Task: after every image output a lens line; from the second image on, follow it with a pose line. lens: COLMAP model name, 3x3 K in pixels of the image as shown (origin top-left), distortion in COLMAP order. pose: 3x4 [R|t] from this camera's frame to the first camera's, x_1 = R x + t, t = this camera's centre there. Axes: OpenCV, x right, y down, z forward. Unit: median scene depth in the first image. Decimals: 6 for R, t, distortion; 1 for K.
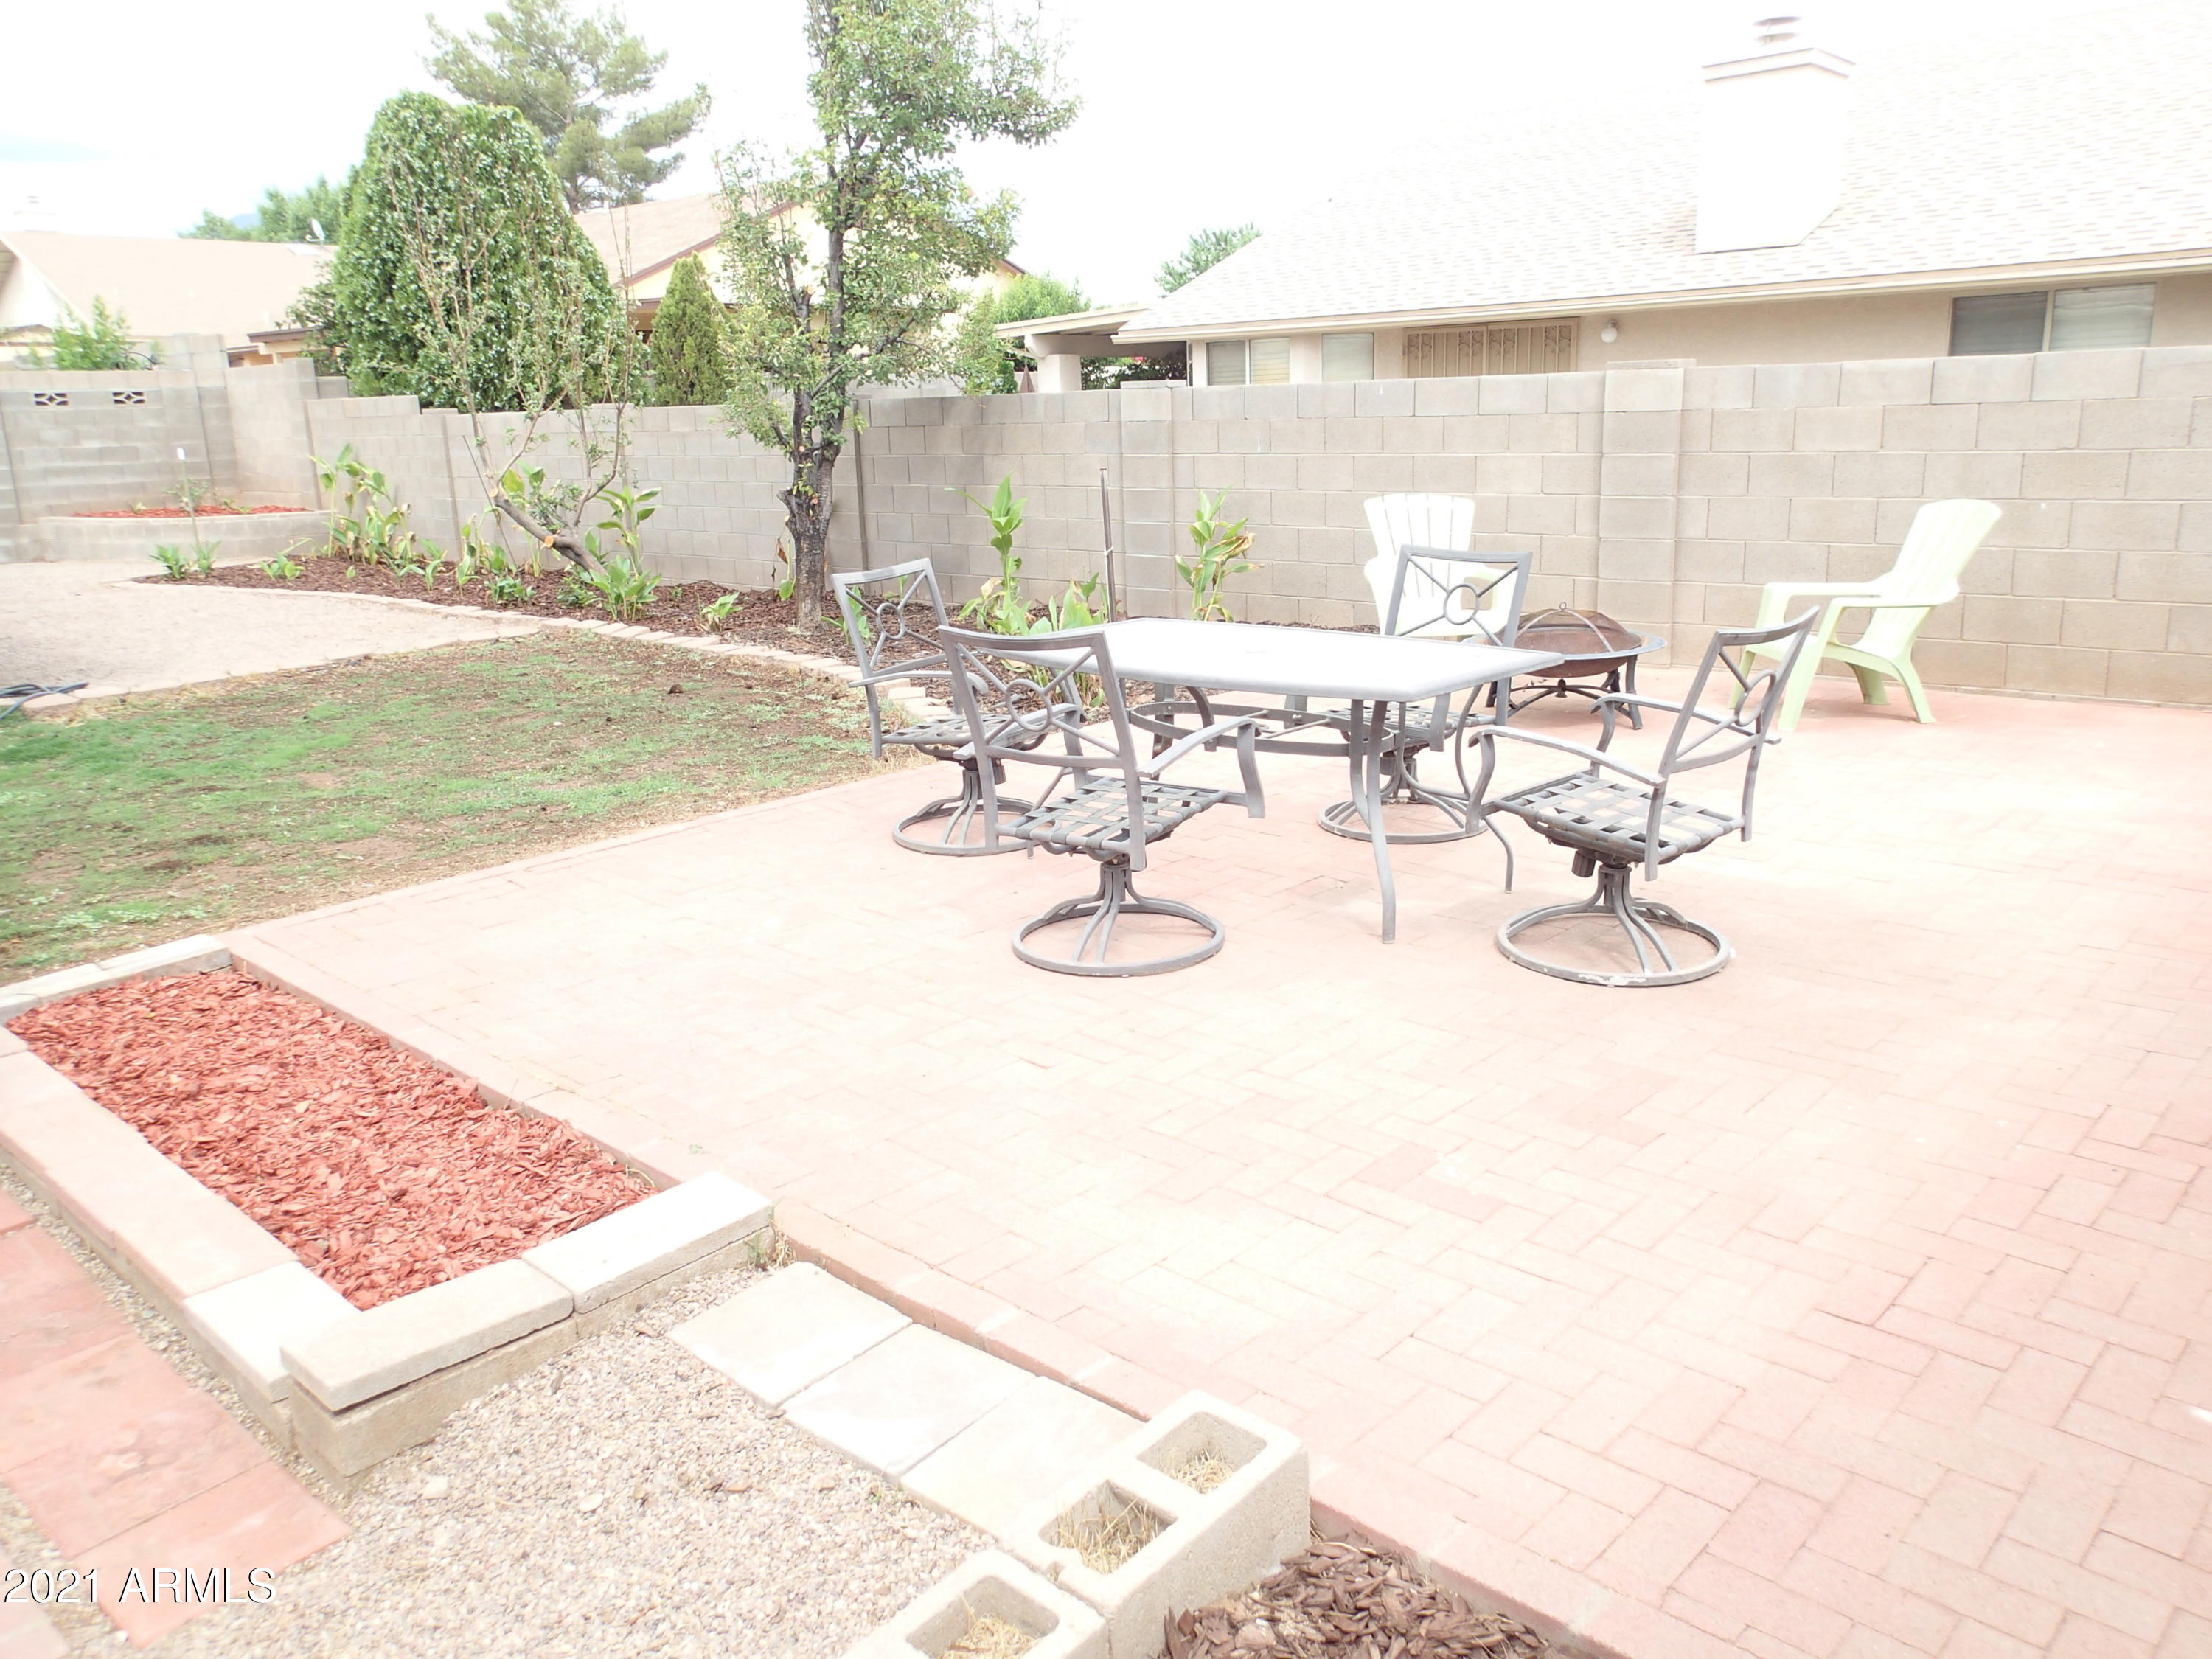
lens RADIAL K [[1640.6, 0, 1100.2], [0, 1640.6, 840.6], [0, 0, 1]] dist [0.002635, 0.004402]
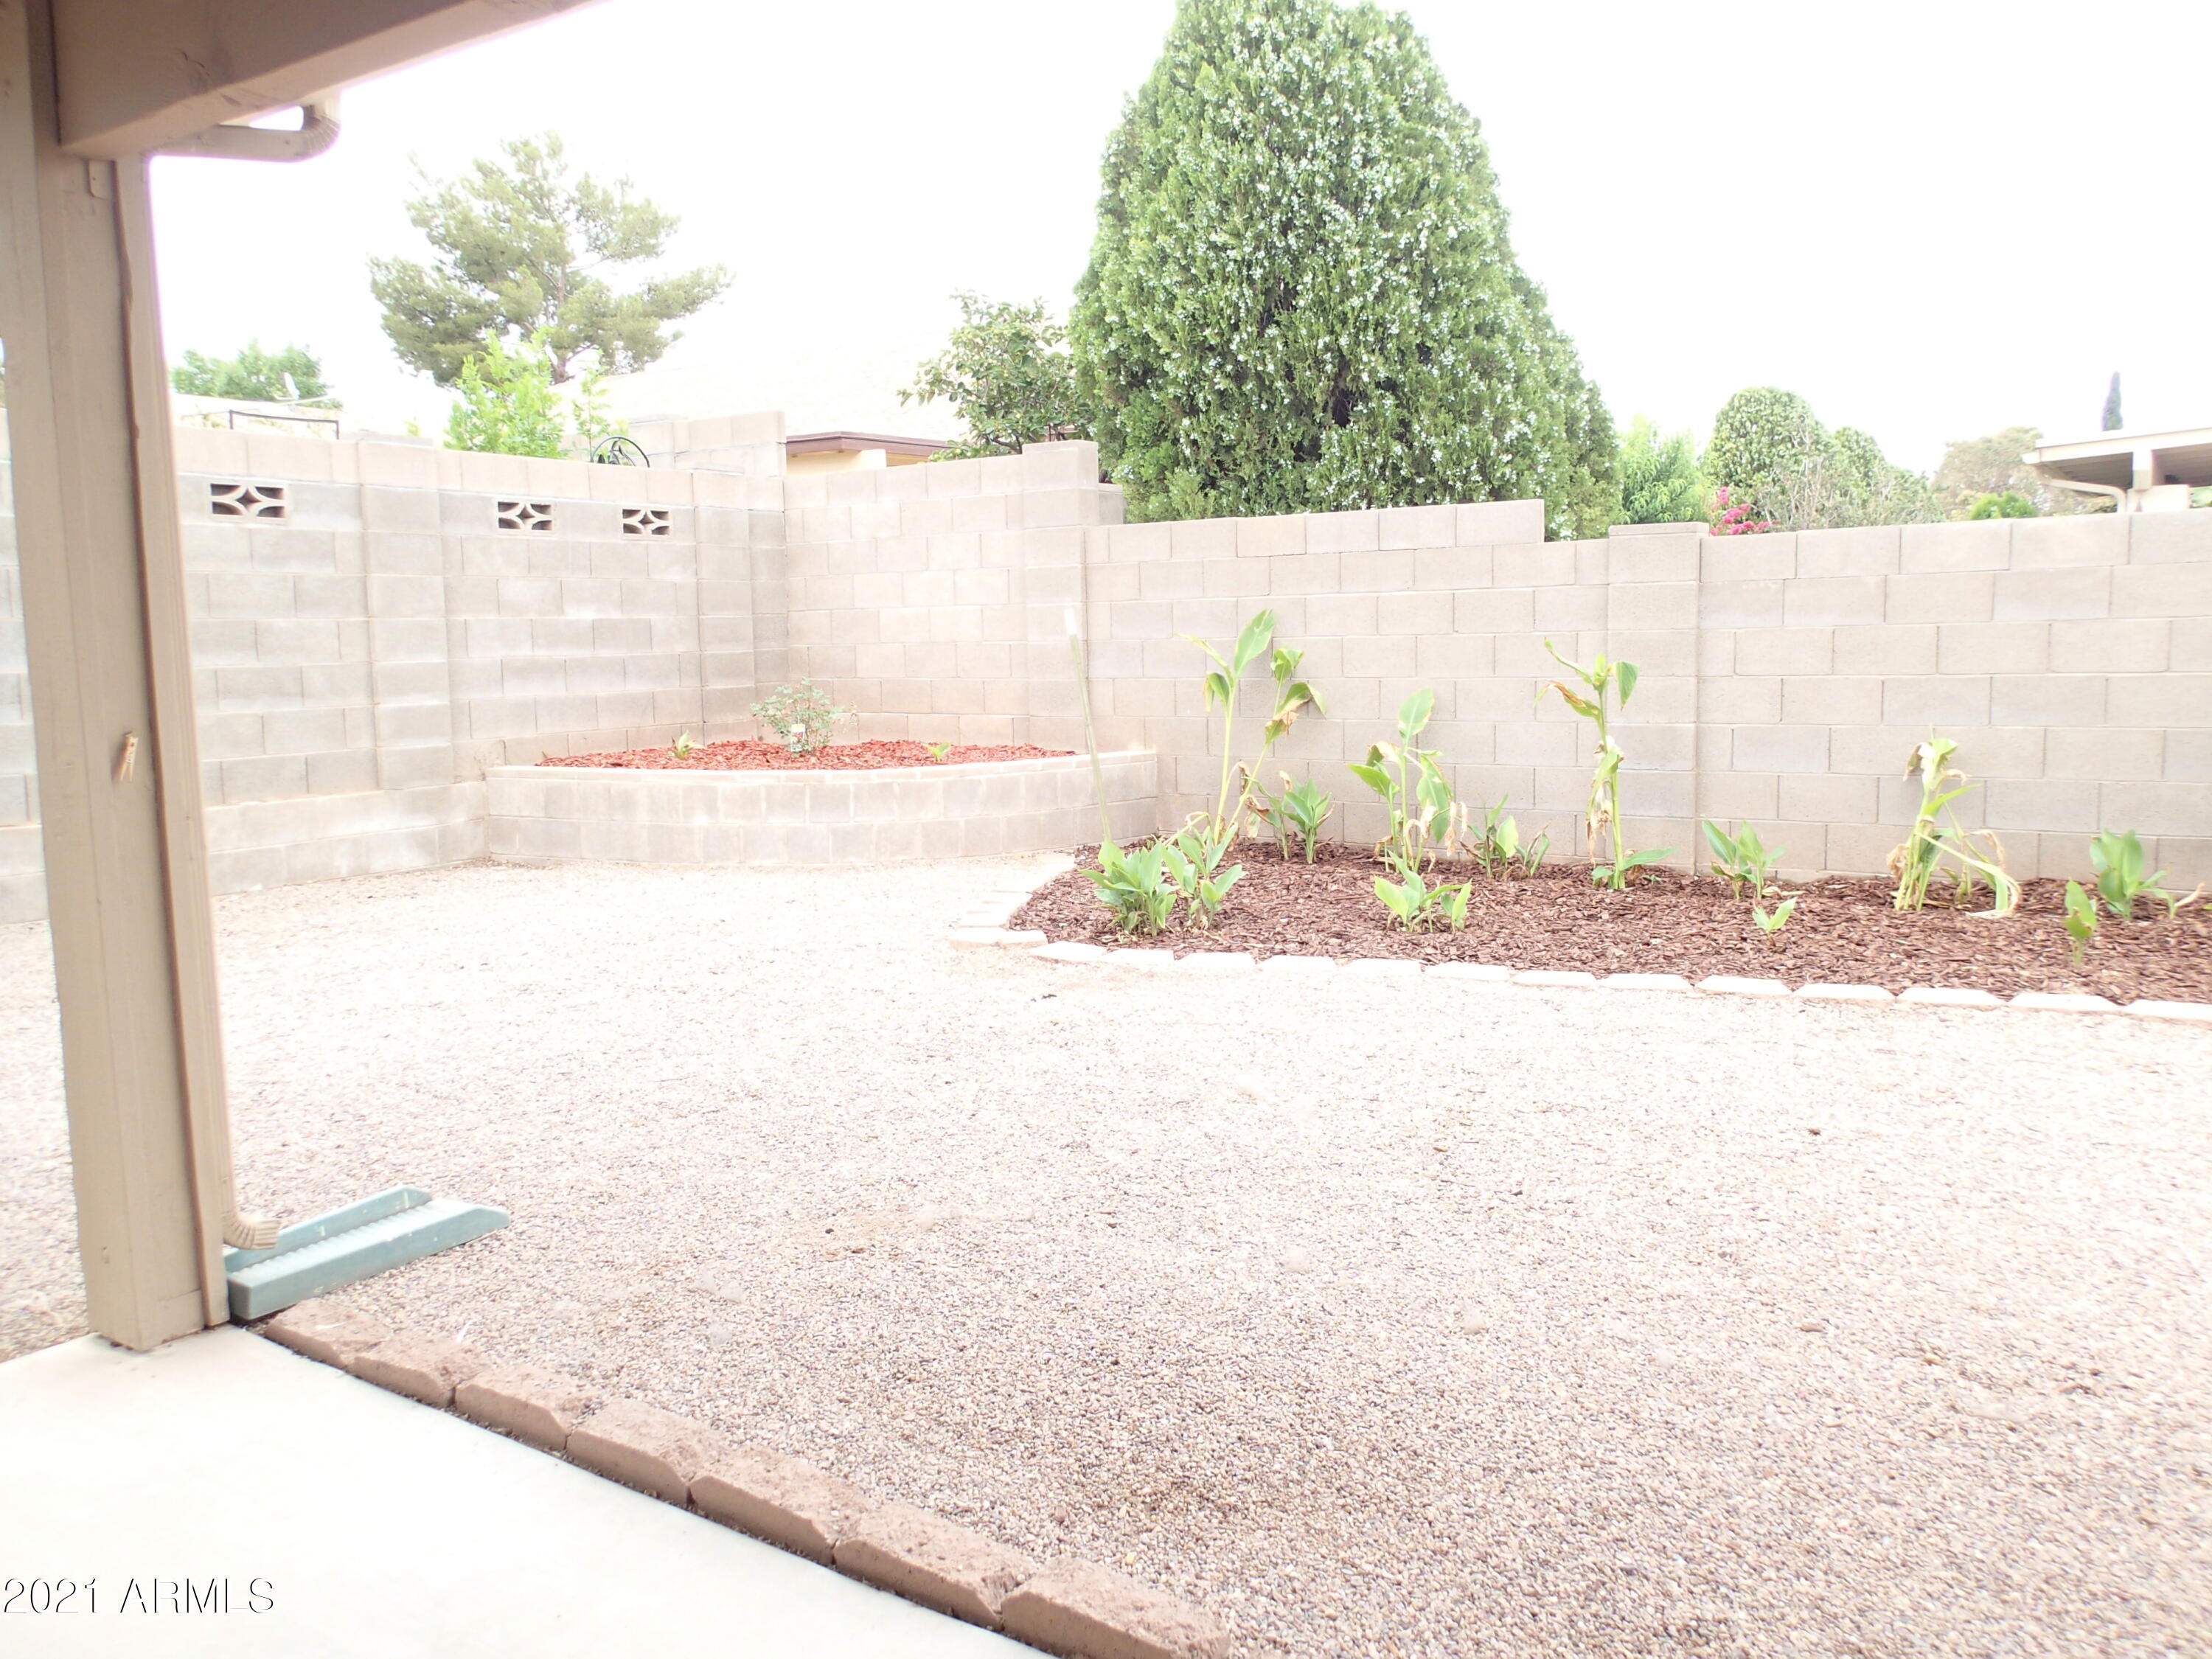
lens RADIAL K [[1640.6, 0, 1116.6], [0, 1640.6, 818.7], [0, 0, 1]] dist [0.002635, 0.004402]
pose [[0.987462, -0.008042, 0.157651, -0.536638], [0.031343, 0.988805, -0.145884, -0.110071], [-0.154713, 0.148997, 0.976660, 0.527581]]
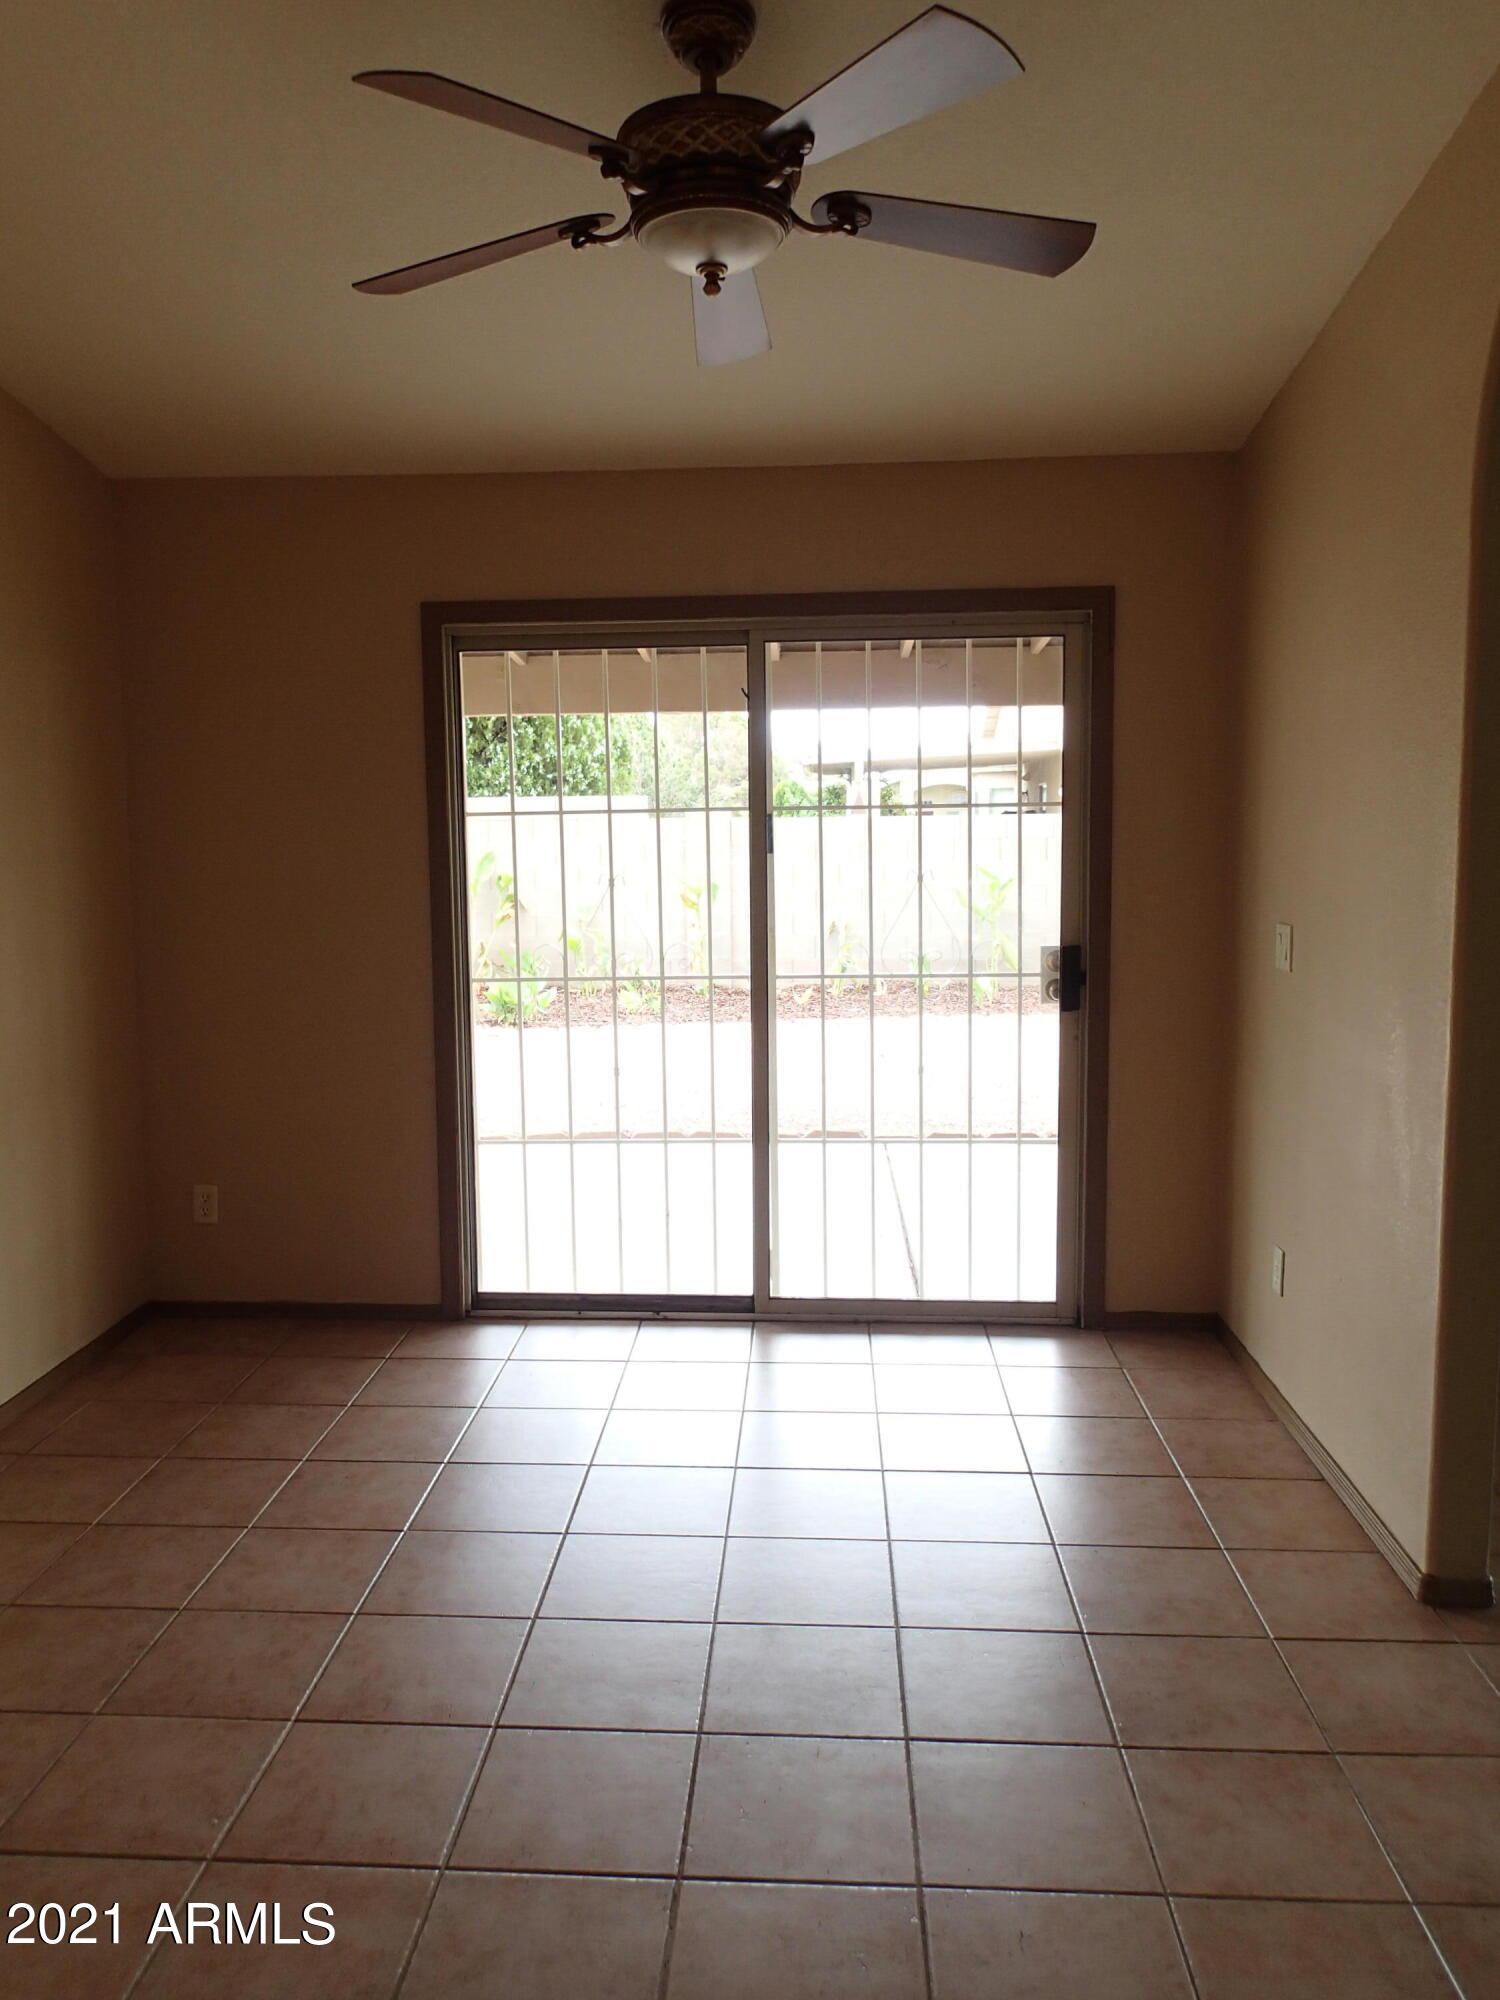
lens RADIAL K [[1483.3, 0, 746.9], [0, 1483.3, 999.0], [0, 0, 1]] dist [0.002635, 0.004402]
pose [[0.779951, -0.044854, 0.624231, -0.748050], [0.147945, 0.982373, -0.114263, -0.068072], [-0.608102, 0.181471, 0.772839, 0.363667]]
